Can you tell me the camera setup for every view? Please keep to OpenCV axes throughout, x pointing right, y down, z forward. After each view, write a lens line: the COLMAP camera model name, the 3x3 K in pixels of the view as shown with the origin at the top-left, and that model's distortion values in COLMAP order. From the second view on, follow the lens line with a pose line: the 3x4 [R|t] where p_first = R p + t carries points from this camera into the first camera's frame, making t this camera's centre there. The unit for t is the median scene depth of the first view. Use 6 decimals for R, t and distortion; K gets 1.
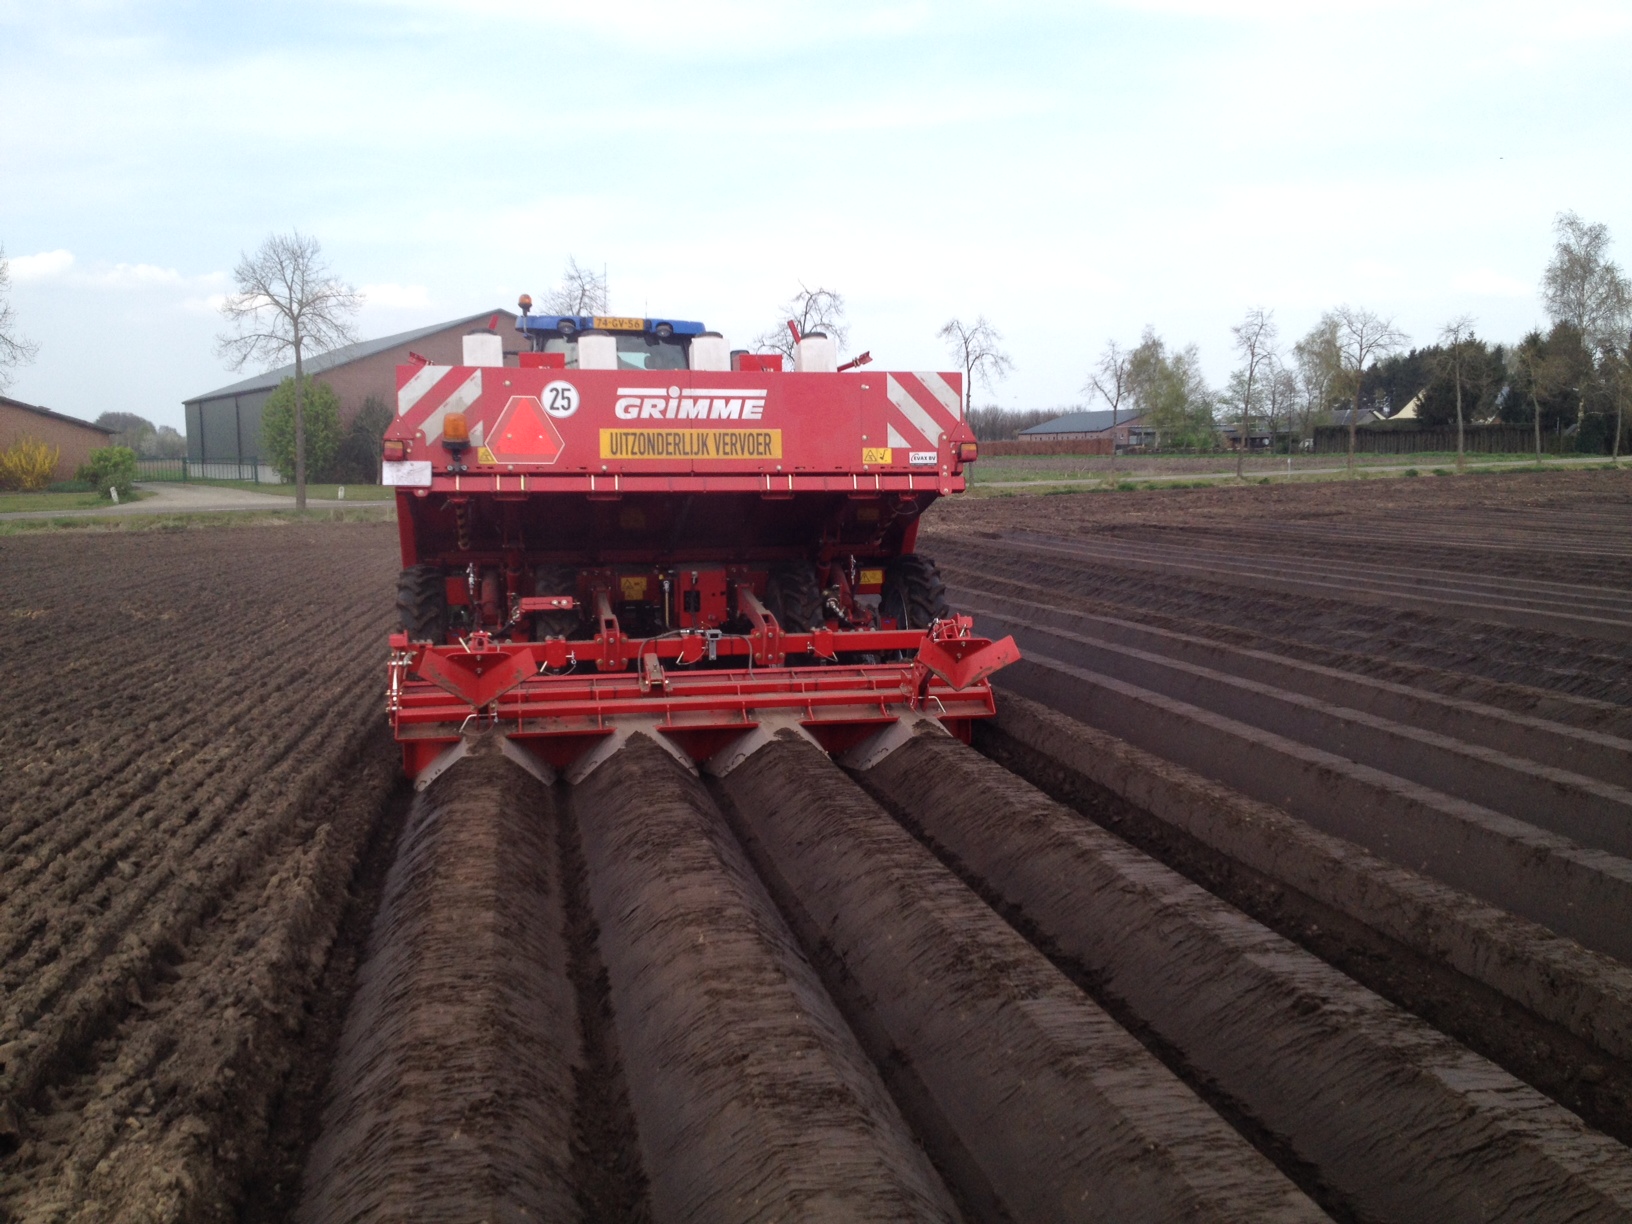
lens RADIAL K [[1513.7, 0, 816.0], [0, 1513.7, 612.0], [0, 0, 1]] dist [0.163296, -0.418541]
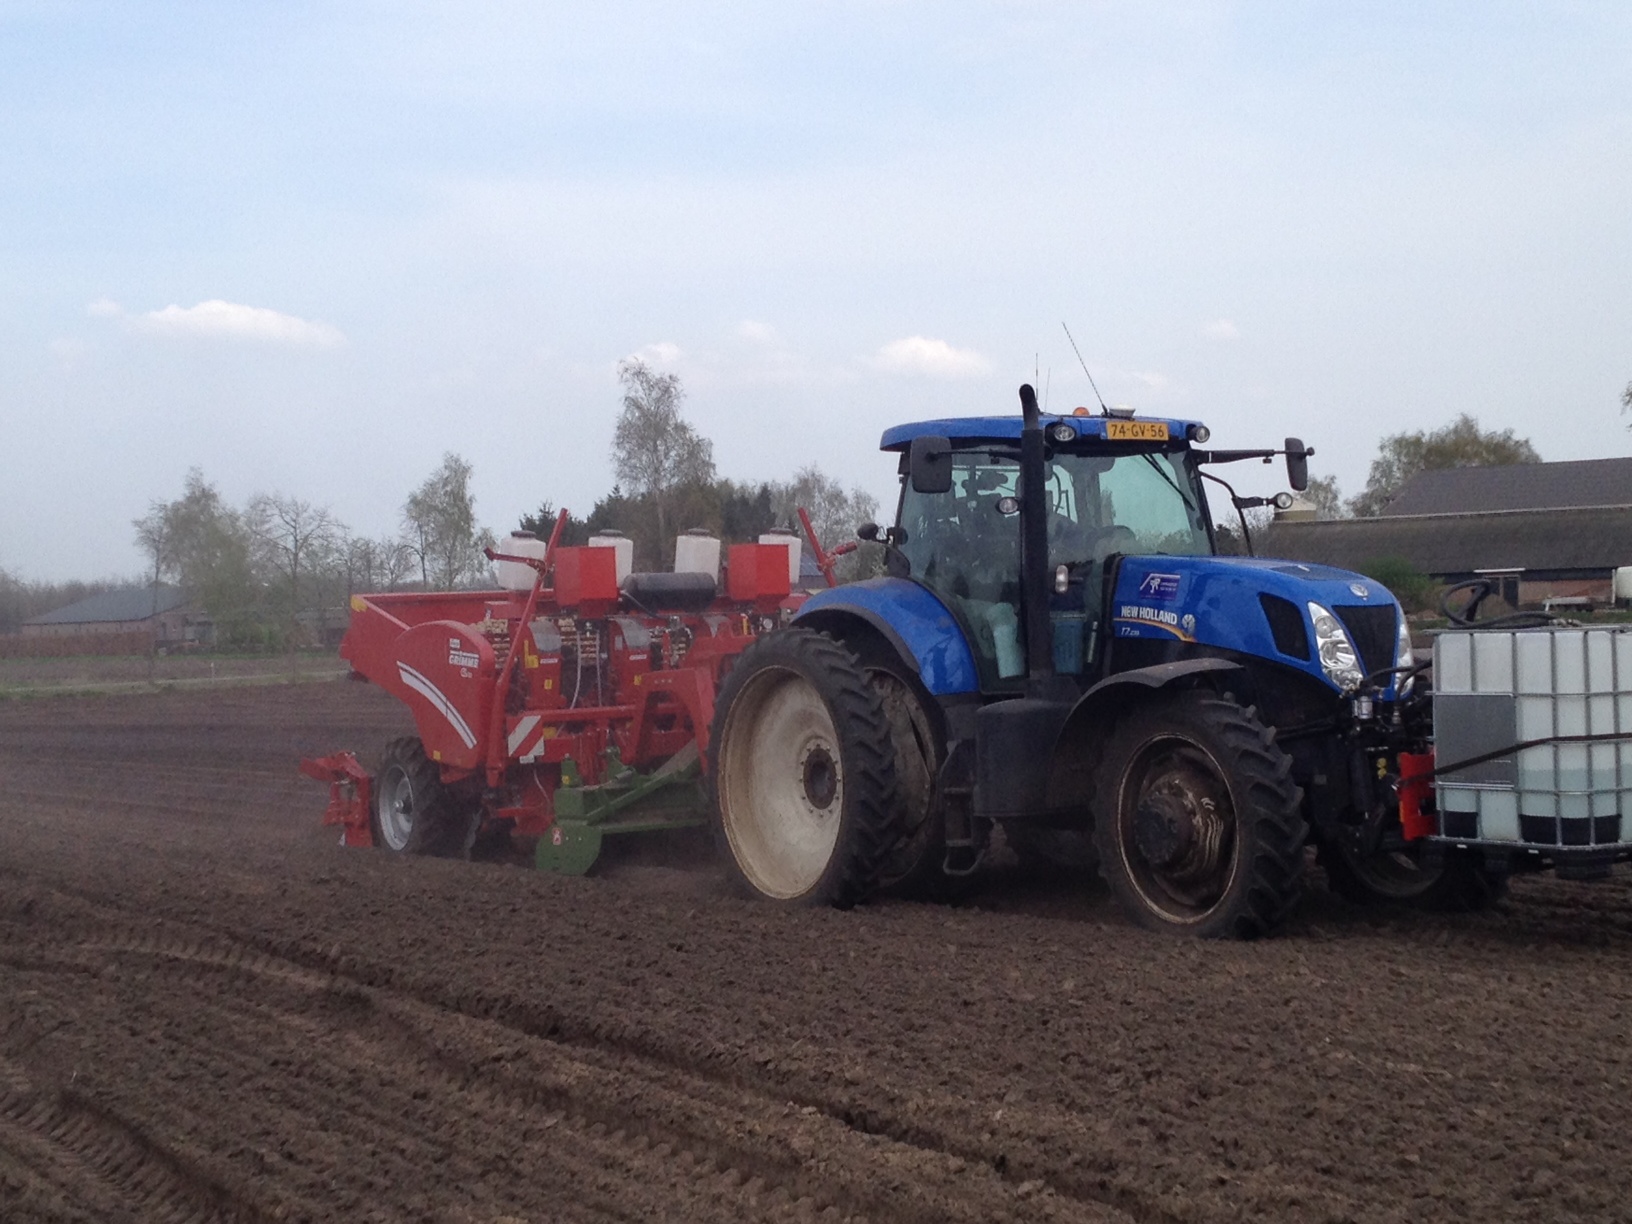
lens RADIAL K [[2829.4, 0, 816.0], [0, 2829.4, 612.0], [0, 0, 1]] dist [0.125019, 0.037173]
pose [[0.932061, -0.011826, 0.362108, 0.014488], [0.053672, 0.992946, -0.105722, 0.027047], [-0.358304, 0.117974, 0.926121, -0.278430]]
